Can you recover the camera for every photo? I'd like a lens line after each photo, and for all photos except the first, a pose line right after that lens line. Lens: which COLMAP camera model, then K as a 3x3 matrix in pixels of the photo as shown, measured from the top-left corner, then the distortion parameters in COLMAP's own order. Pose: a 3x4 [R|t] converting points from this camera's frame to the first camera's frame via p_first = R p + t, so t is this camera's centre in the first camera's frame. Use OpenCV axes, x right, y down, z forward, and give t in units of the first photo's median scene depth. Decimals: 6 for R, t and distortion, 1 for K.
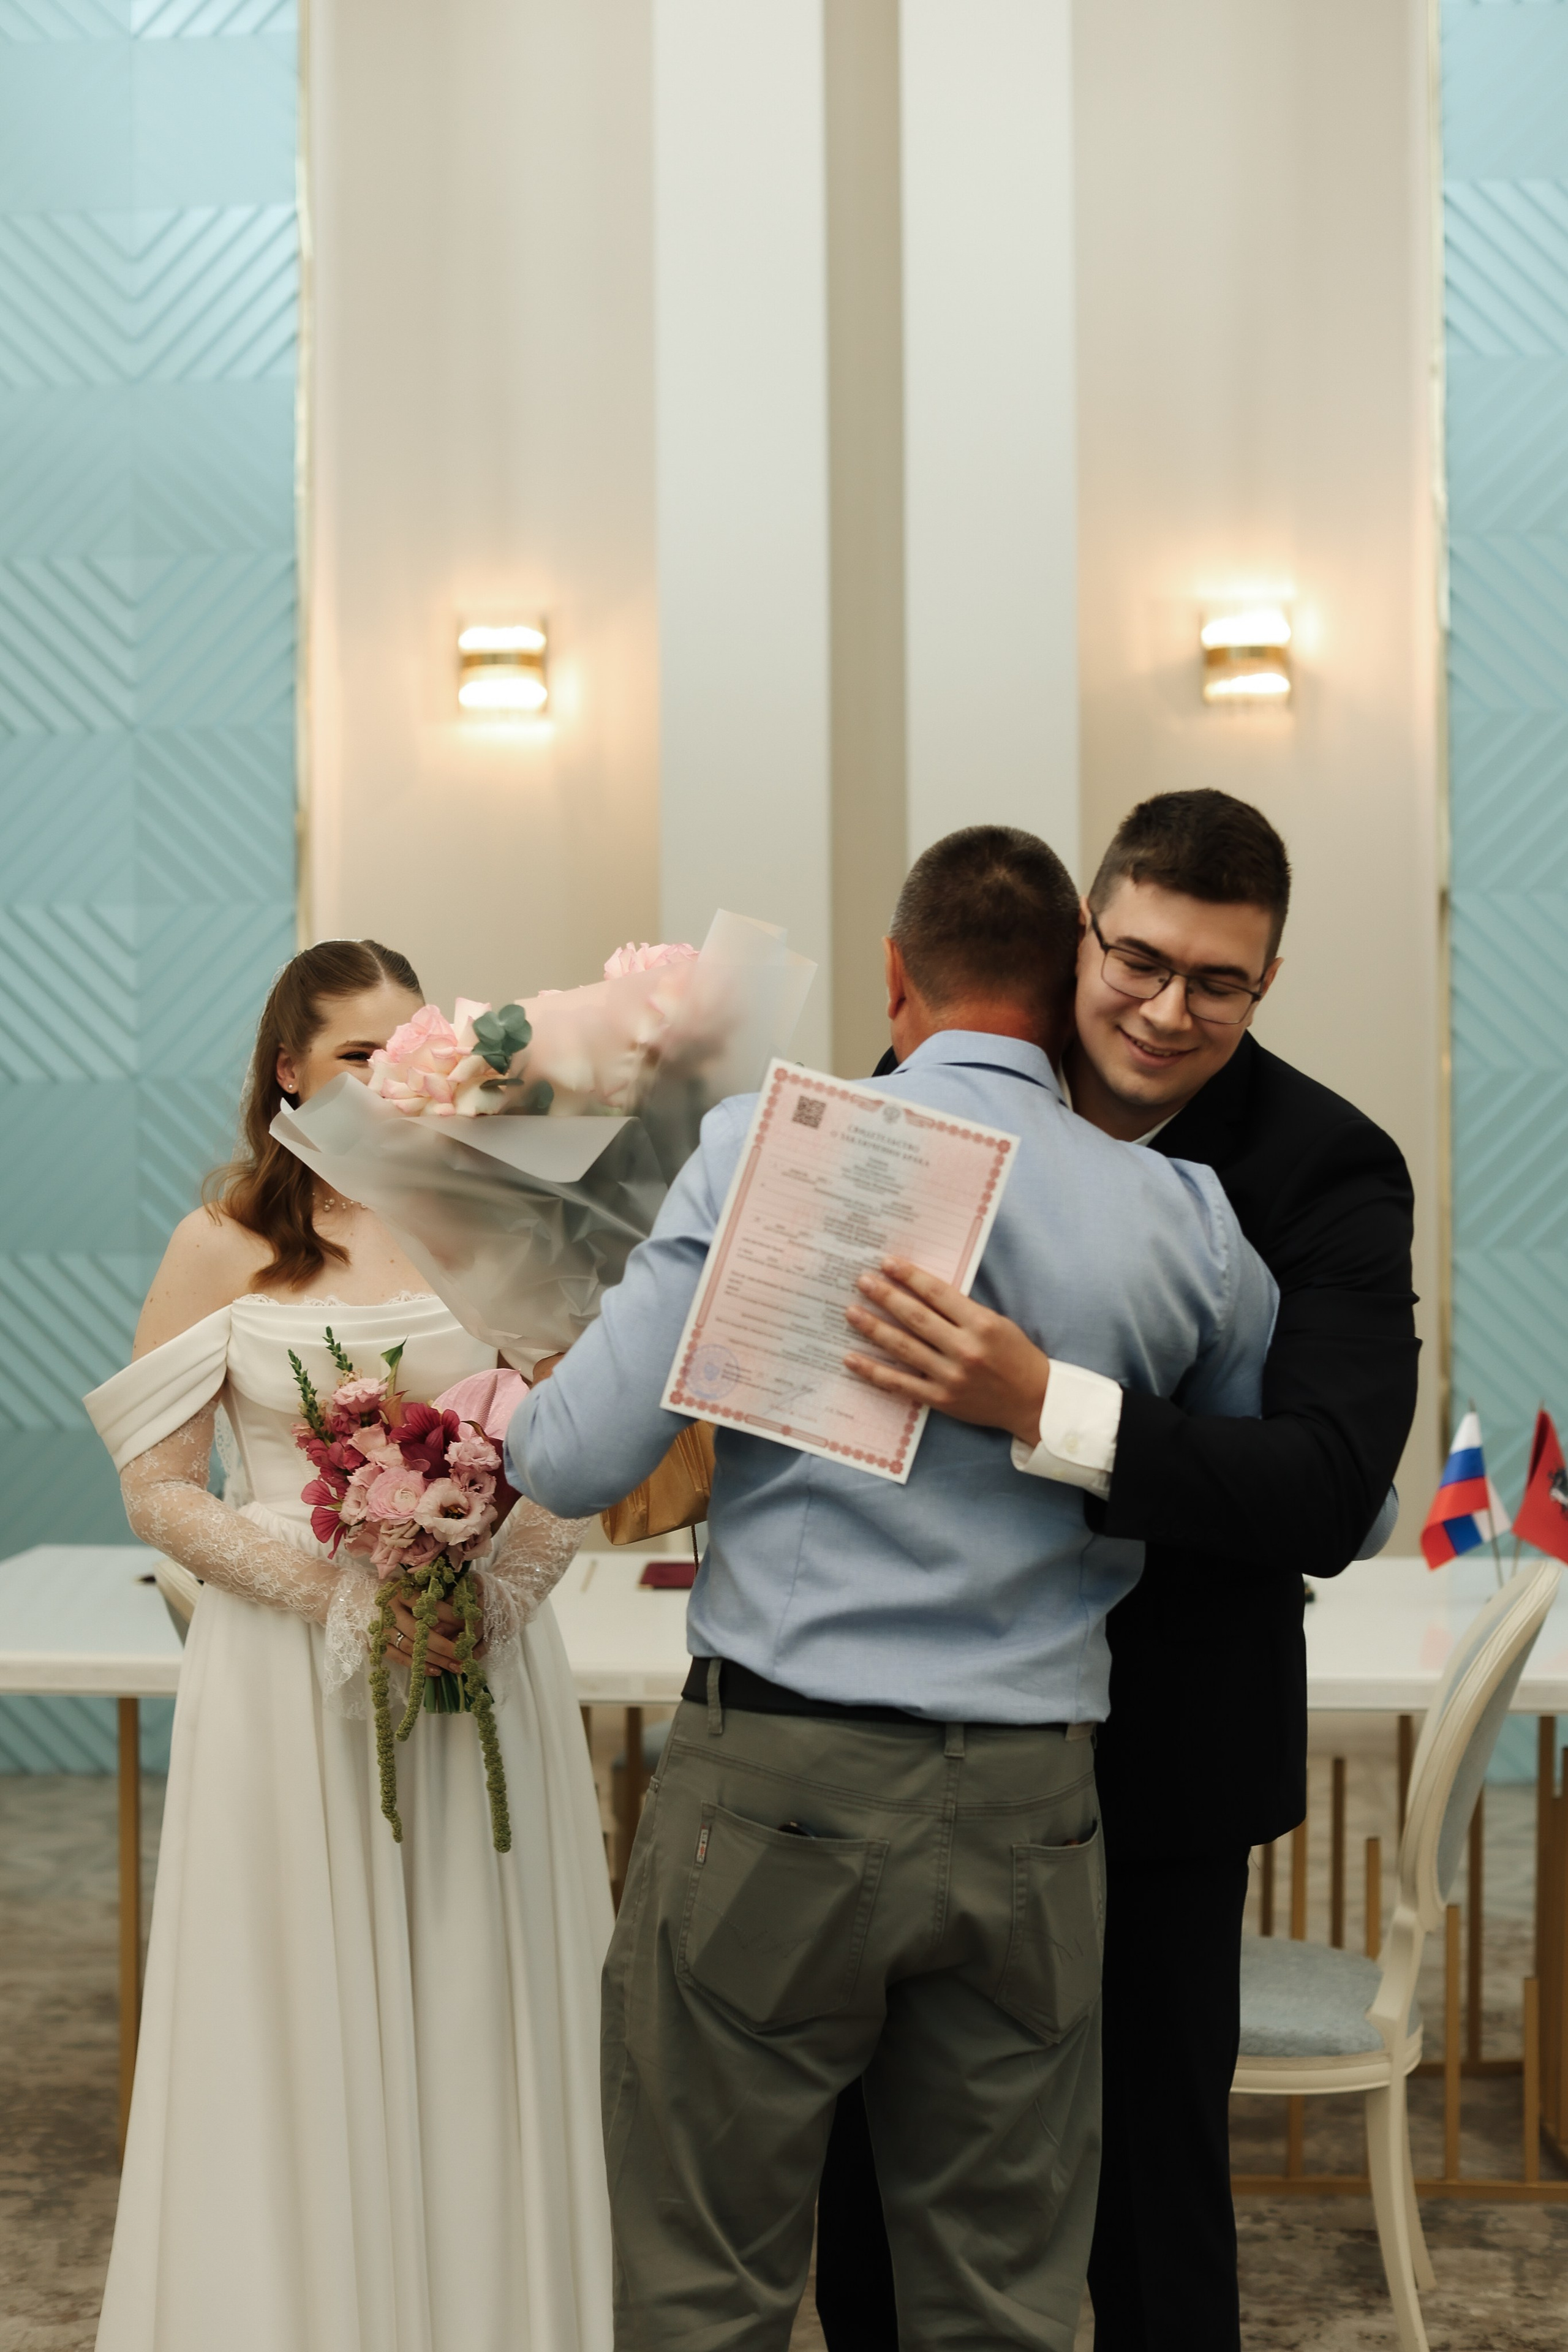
lens RADIAL K [[3411.8, 0, 784.0], [0, 3411.8, 1176.0], [0, 0, 1]] dist [-0.123269, 0.122119]
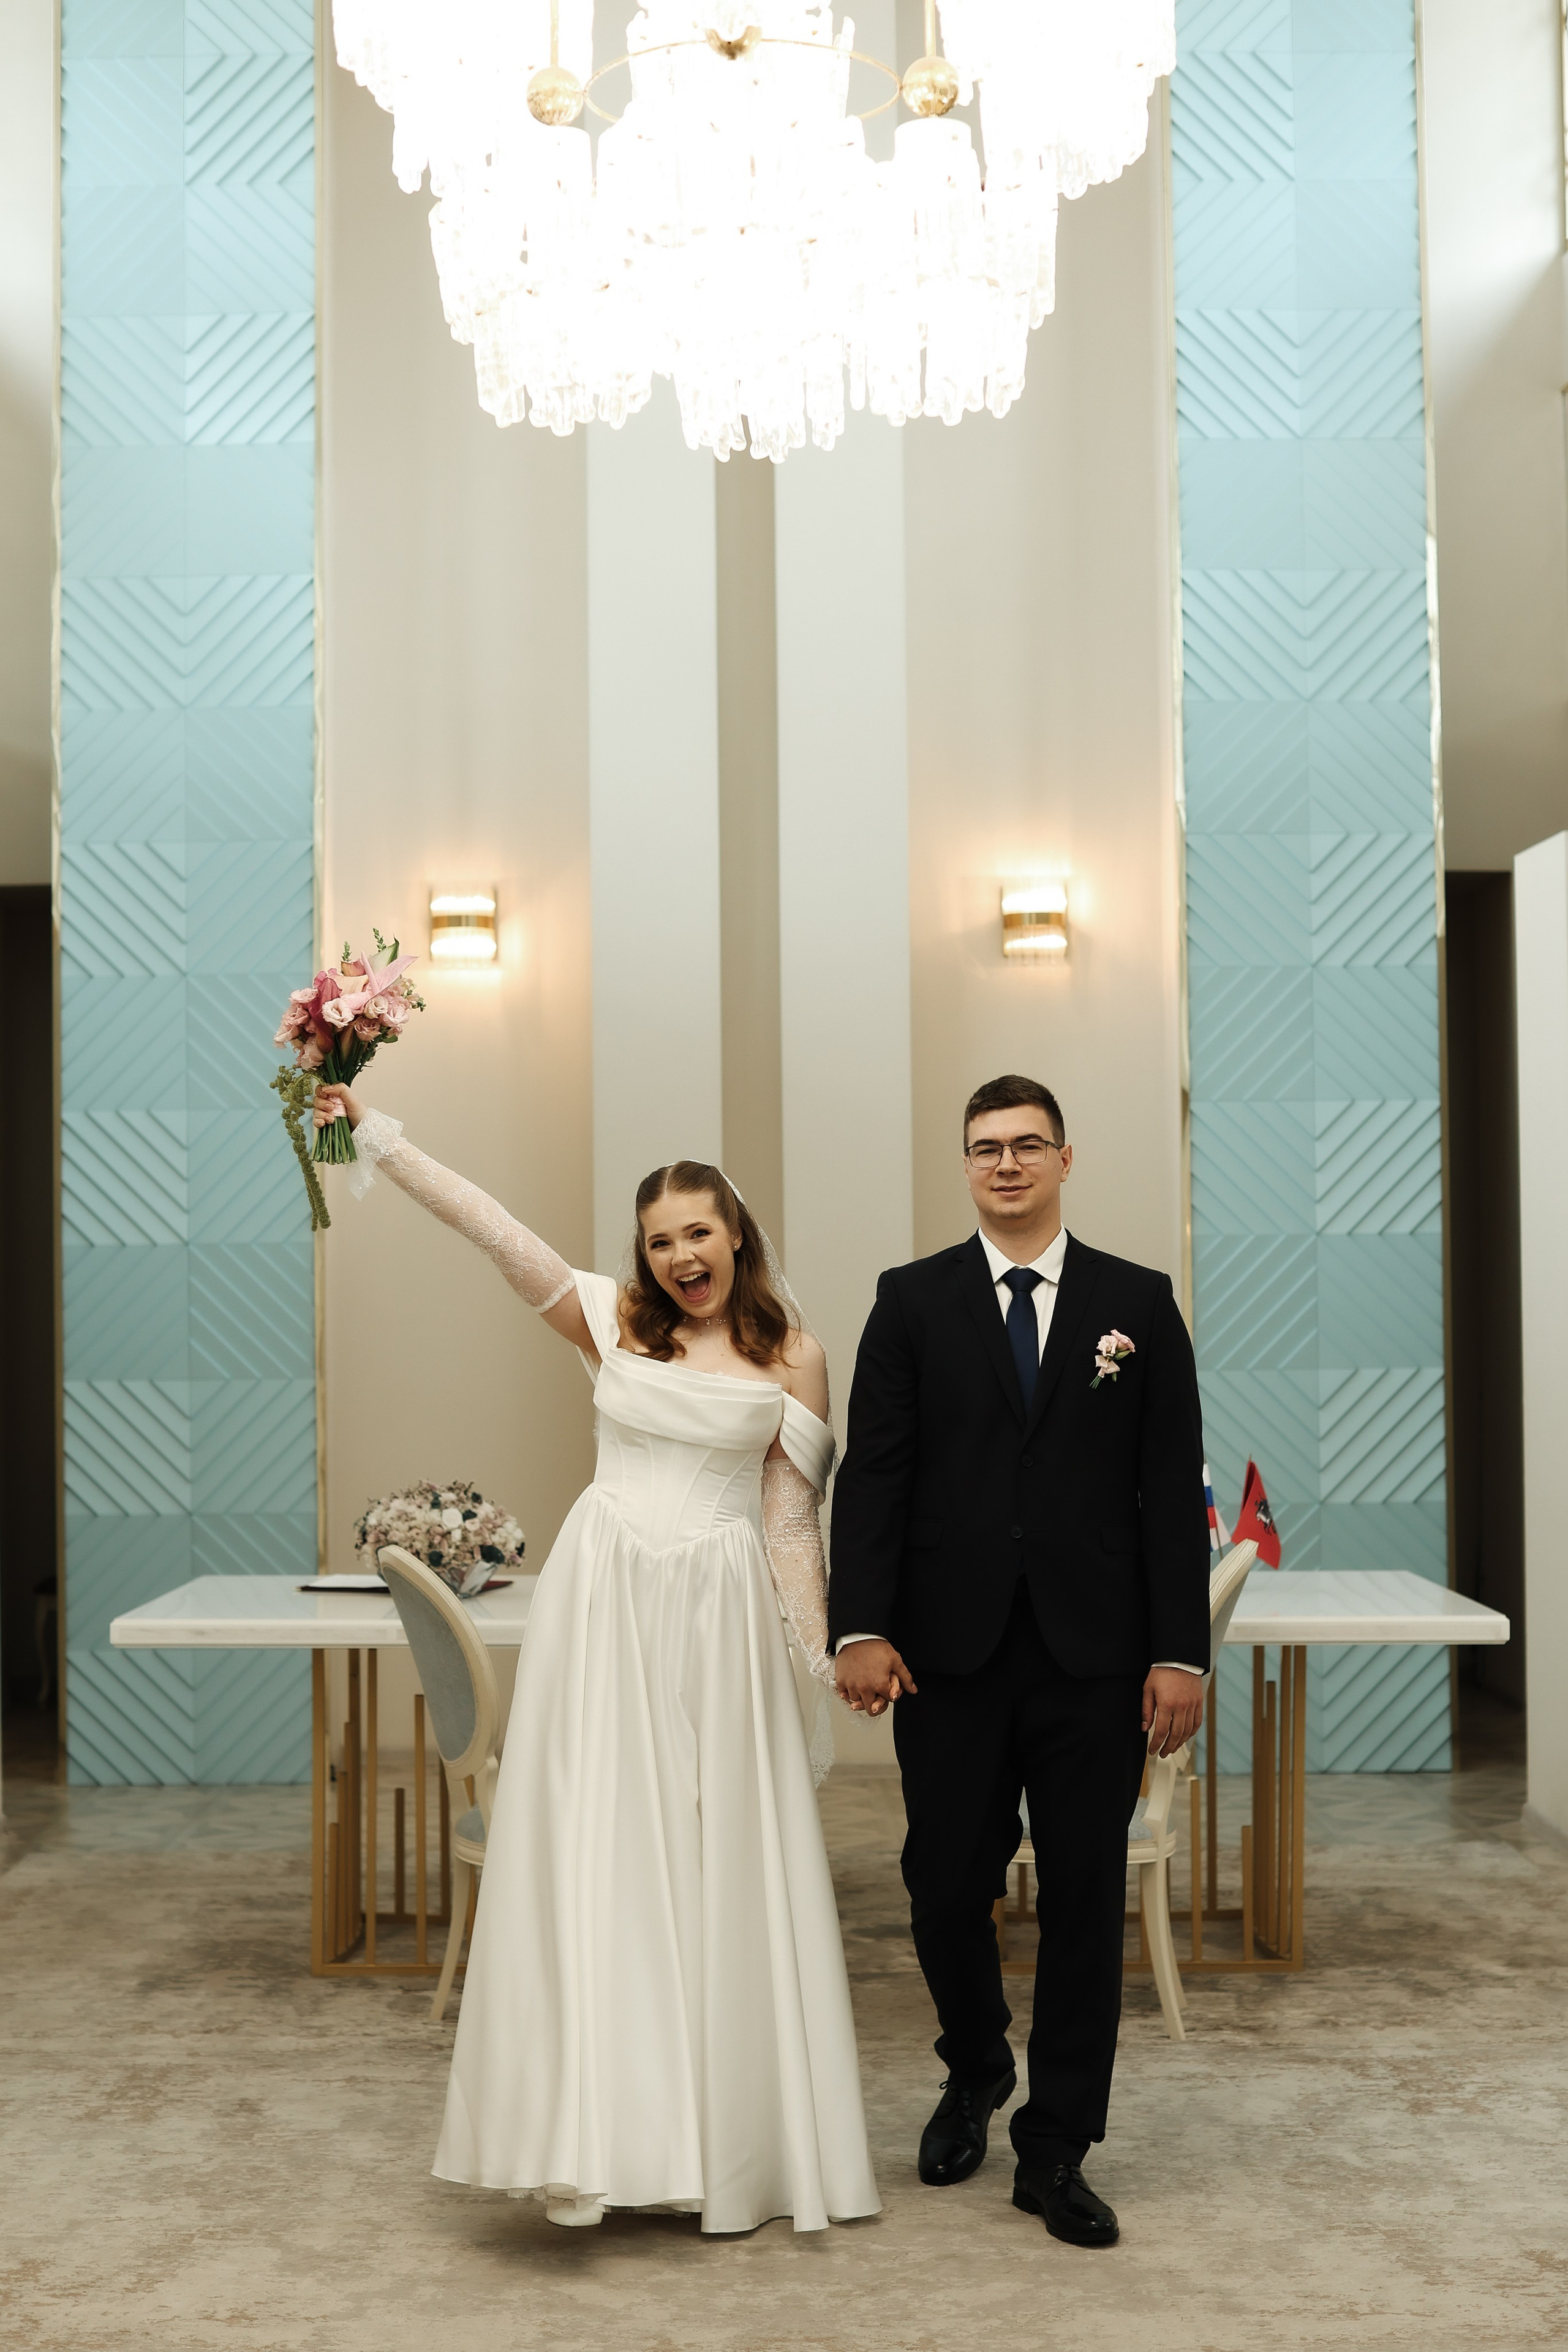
lens RADIAL K [[3566.6, 0, 780.2], [0, 3566.6, 1226.2], [0, 0, 1]] dist [-0.172637, 0.421017]
pose [[0.997031, -0.002155, 0.076975, -0.072489], [0.004690, 0.999452, -0.032759, 0.010209], [-0.076862, 0.033023, 0.996495, -0.382371]]
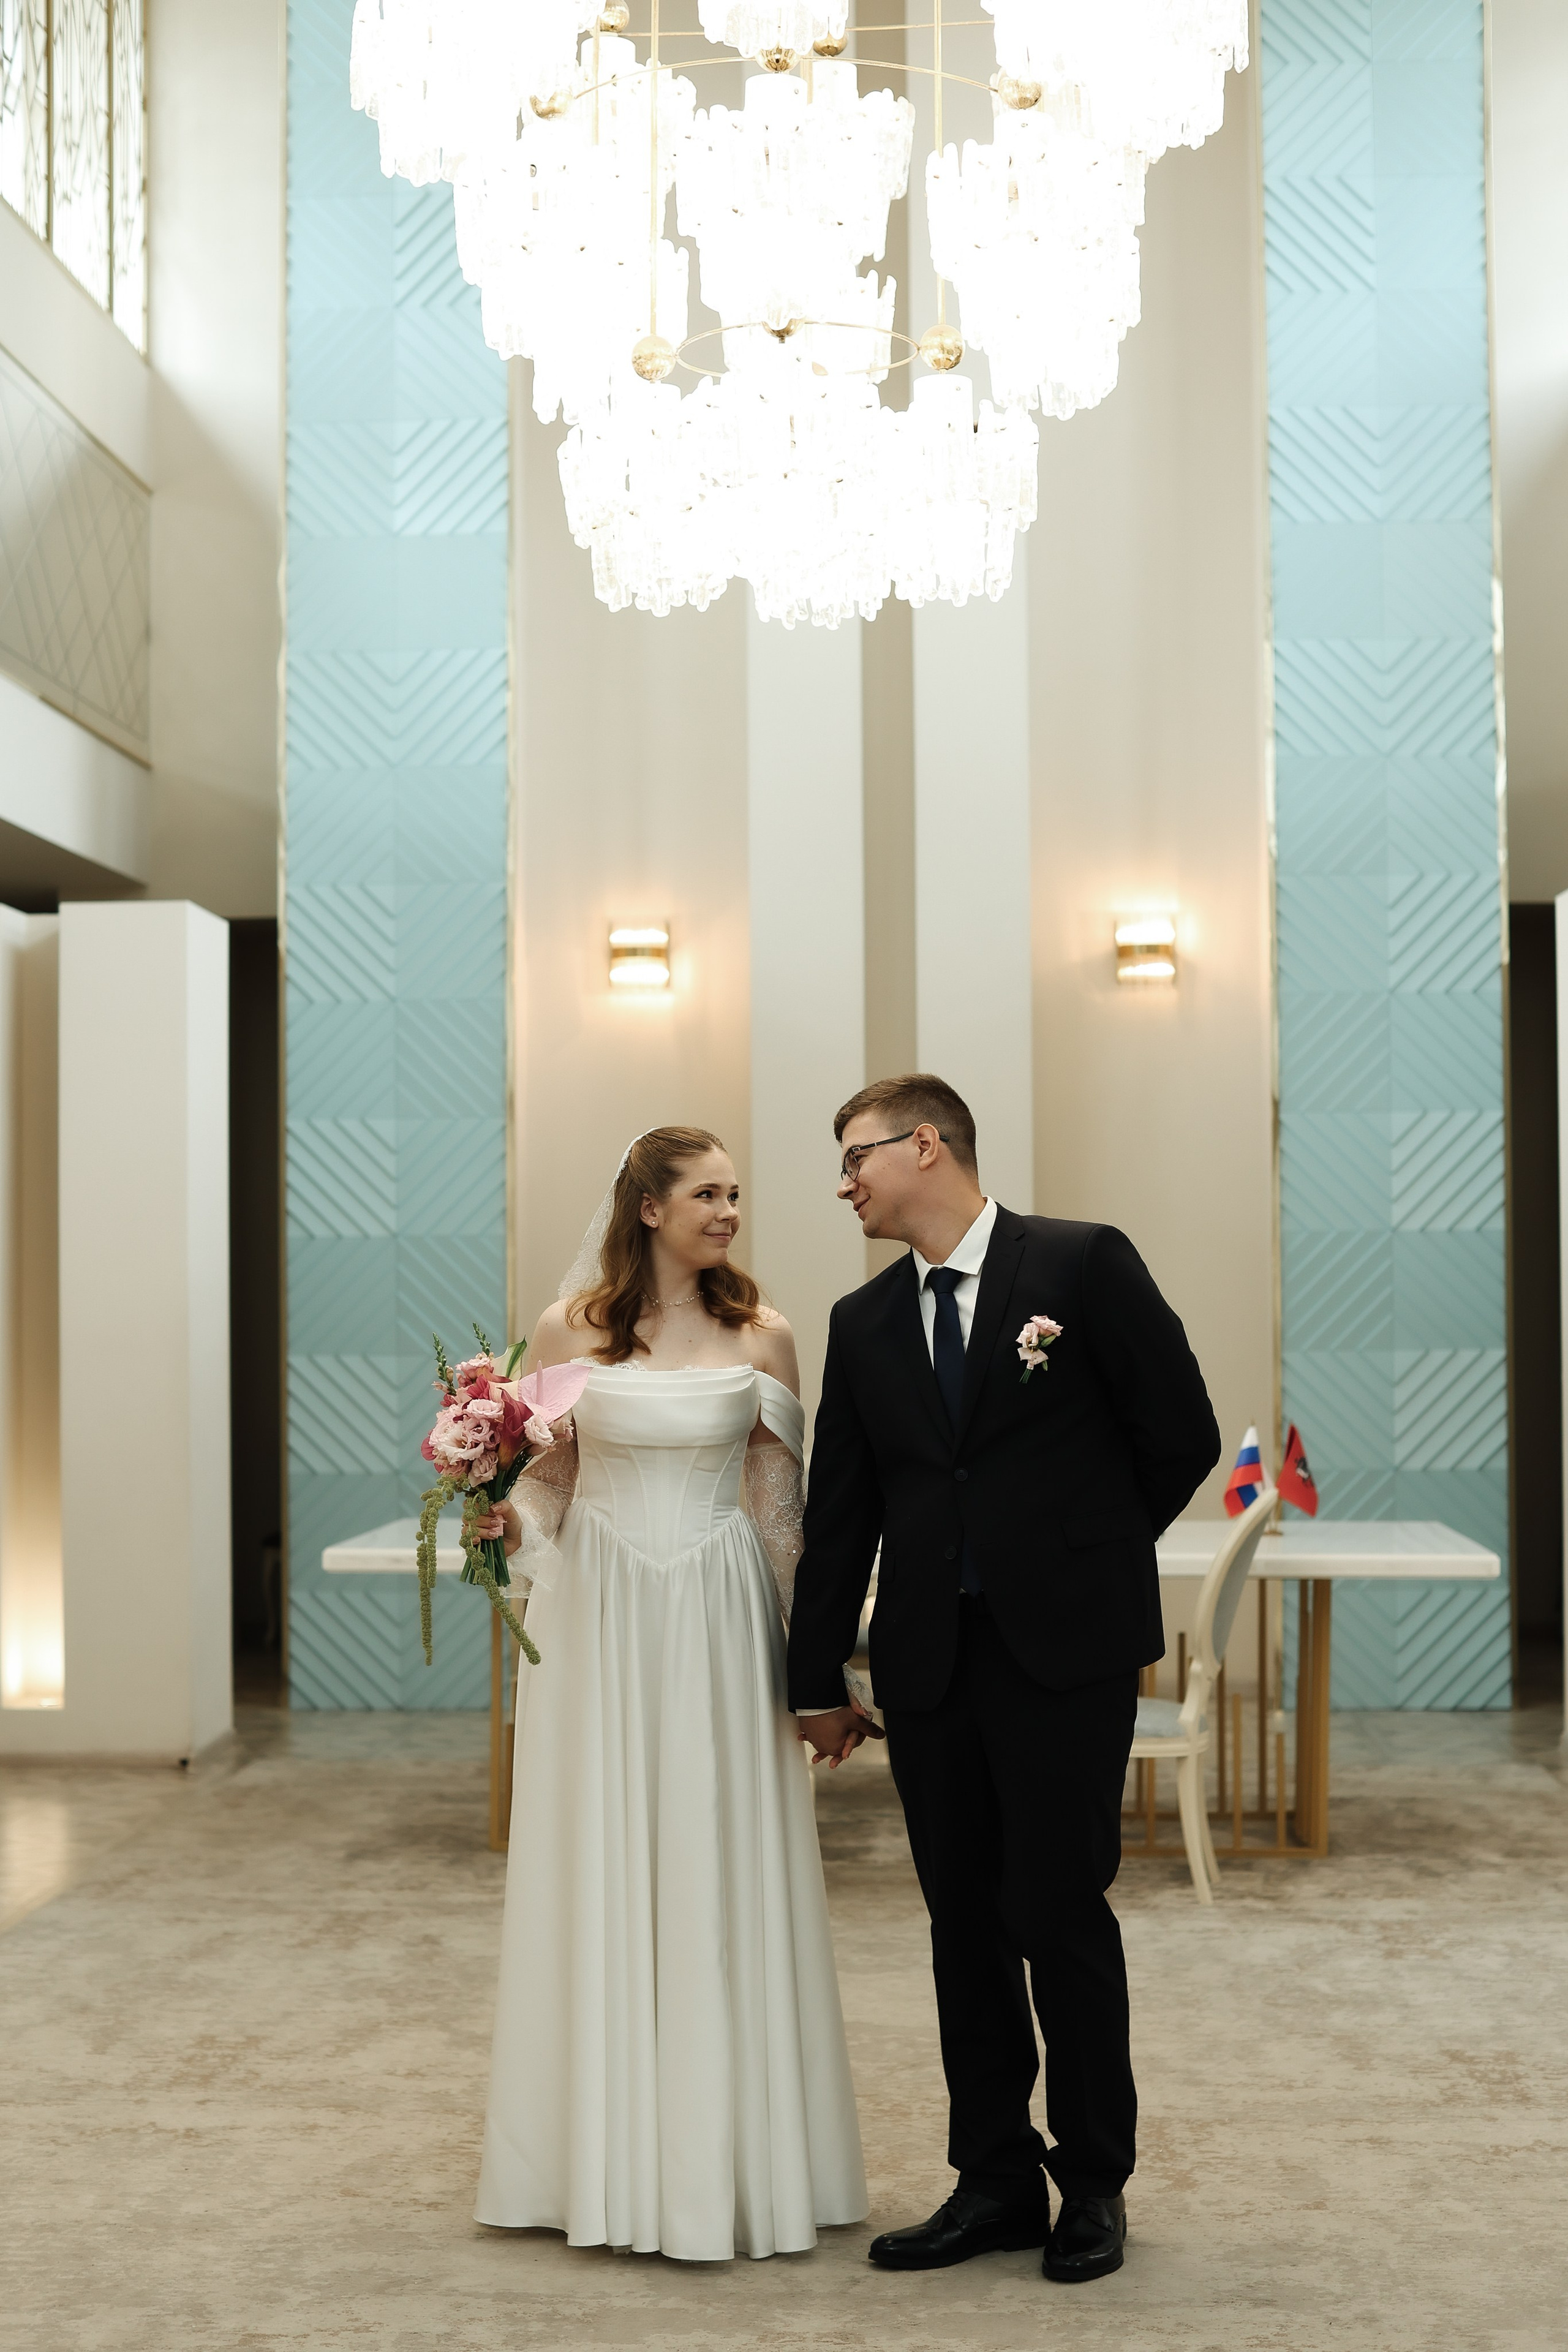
lens RADIAL K [[3566.6, 0, 780.2], [0, 3566.6, 1226.2], [0, 0, 1]] dist [-0.172637, 0.421017]
pose [[0.999915, 0.000532, 0.013012, -0.045409], [-0.000129, 0.999520, -0.030968, 0.015479], [-0.013022, 0.030964, 0.999436, -0.574480]]
